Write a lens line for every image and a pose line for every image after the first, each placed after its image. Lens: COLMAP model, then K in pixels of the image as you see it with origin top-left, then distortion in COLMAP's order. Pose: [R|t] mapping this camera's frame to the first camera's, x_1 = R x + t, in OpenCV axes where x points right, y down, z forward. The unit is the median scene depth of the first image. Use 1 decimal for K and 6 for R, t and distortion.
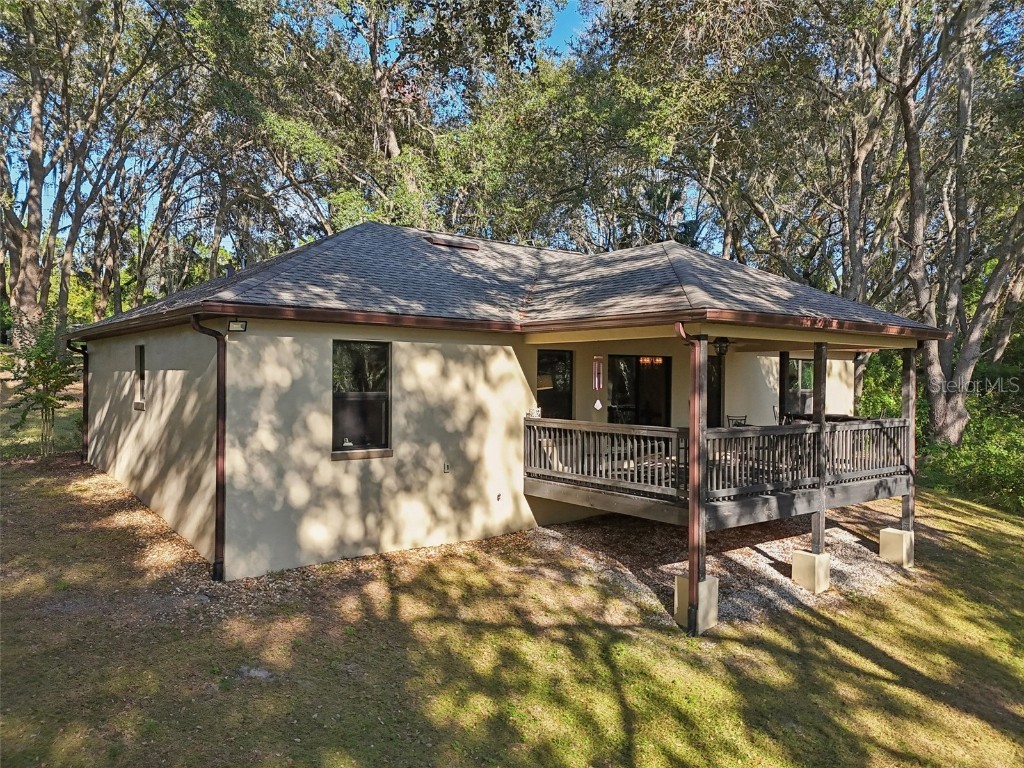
lens RADIAL K [[786.5, 0, 512.7], [0, 786.5, 378.4], [0, 0, 1]] dist [0.072601, -0.071378]
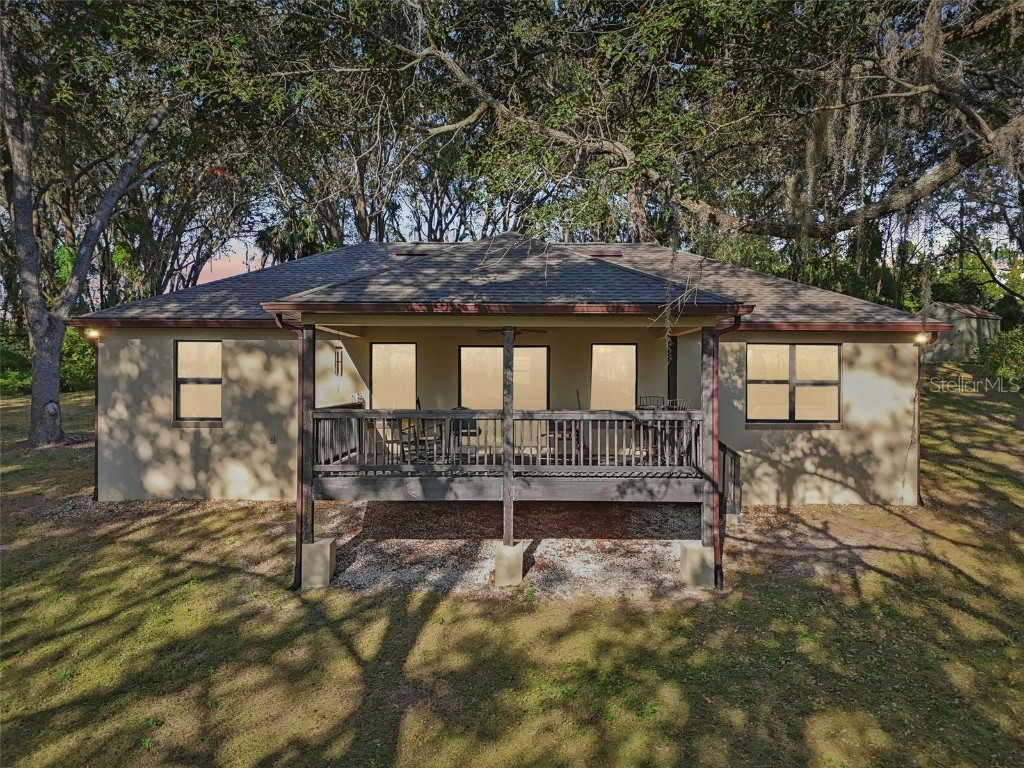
lens RADIAL K [[786.5, 0, 512.0], [0, 786.5, 382.0], [0, 0, 1]] dist [0.072601, -0.071378]
pose [[0.764055, -0.007374, -0.645109, 1.149478], [0.003433, 0.999967, -0.007365, 0.032765], [0.645142, 0.003412, 0.764055, 0.324430]]
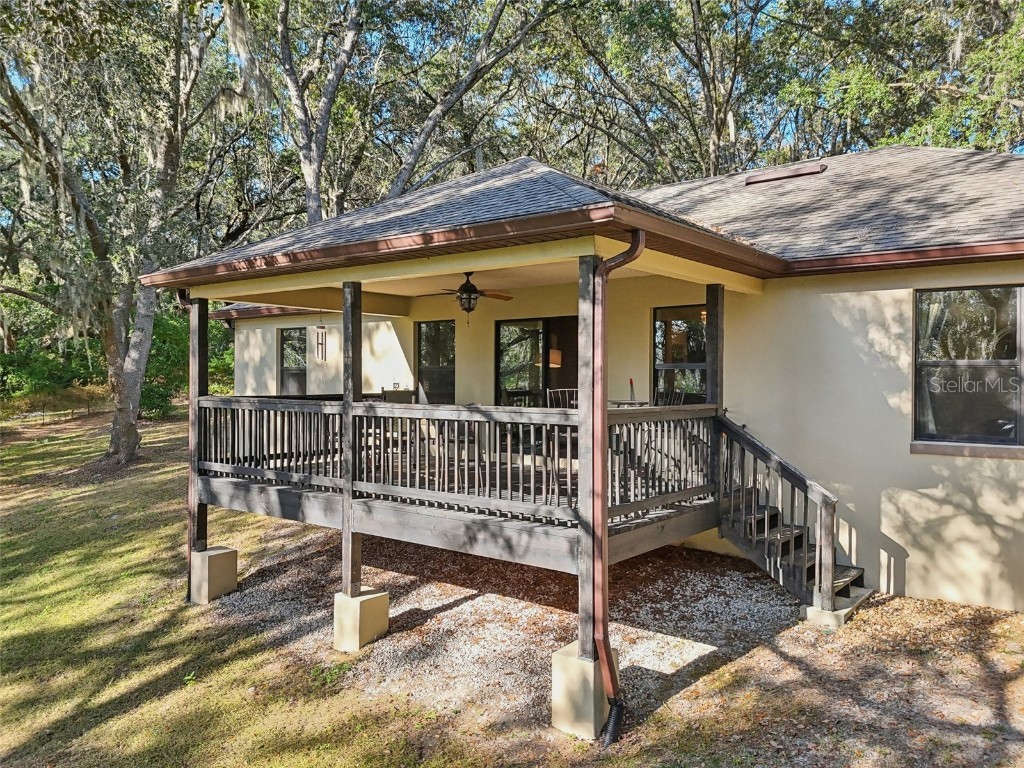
lens RADIAL K [[786.5, 0, 509.1], [0, 786.5, 379.4], [0, 0, 1]] dist [0.072601, -0.071378]
pose [[0.179114, -0.009500, -0.983782, 1.226753], [-0.003960, 0.999938, -0.010377, 0.049915], [0.983820, 0.005754, 0.179066, 1.155507]]
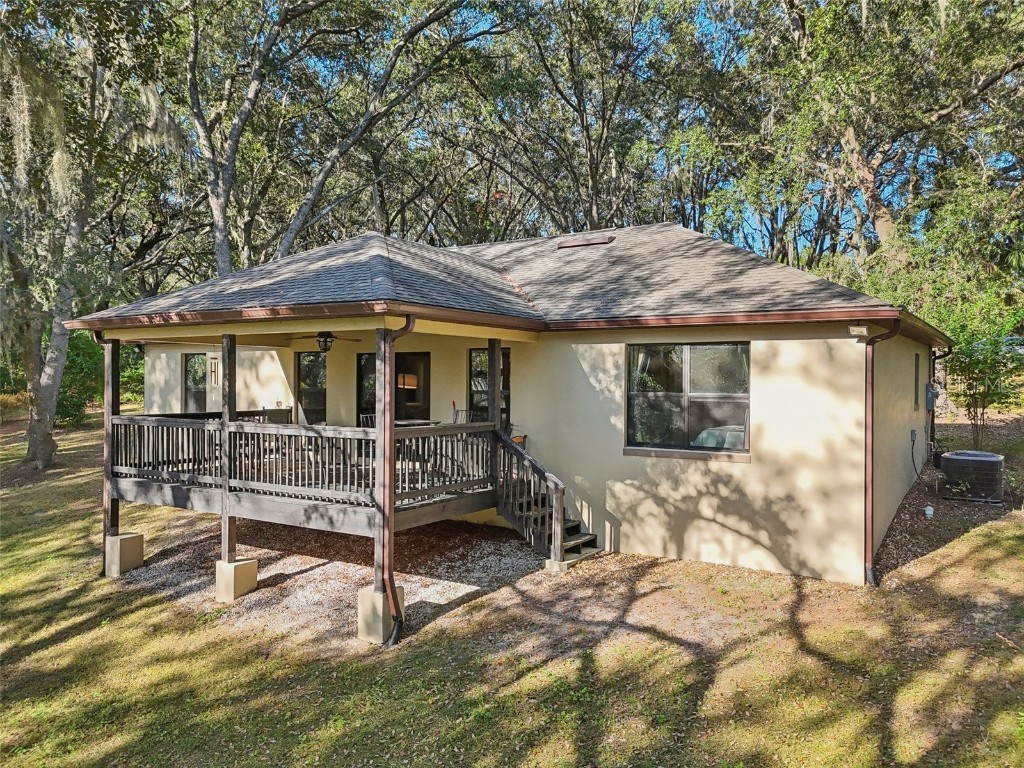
lens RADIAL K [[786.5, 0, 513.8], [0, 786.5, 384.7], [0, 0, 1]] dist [0.072601, -0.071378]
pose [[0.270047, -0.005757, -0.962830, 1.563922], [-0.005057, 0.999960, -0.007397, 0.020941], [0.962834, 0.006867, 0.270007, 1.223946]]
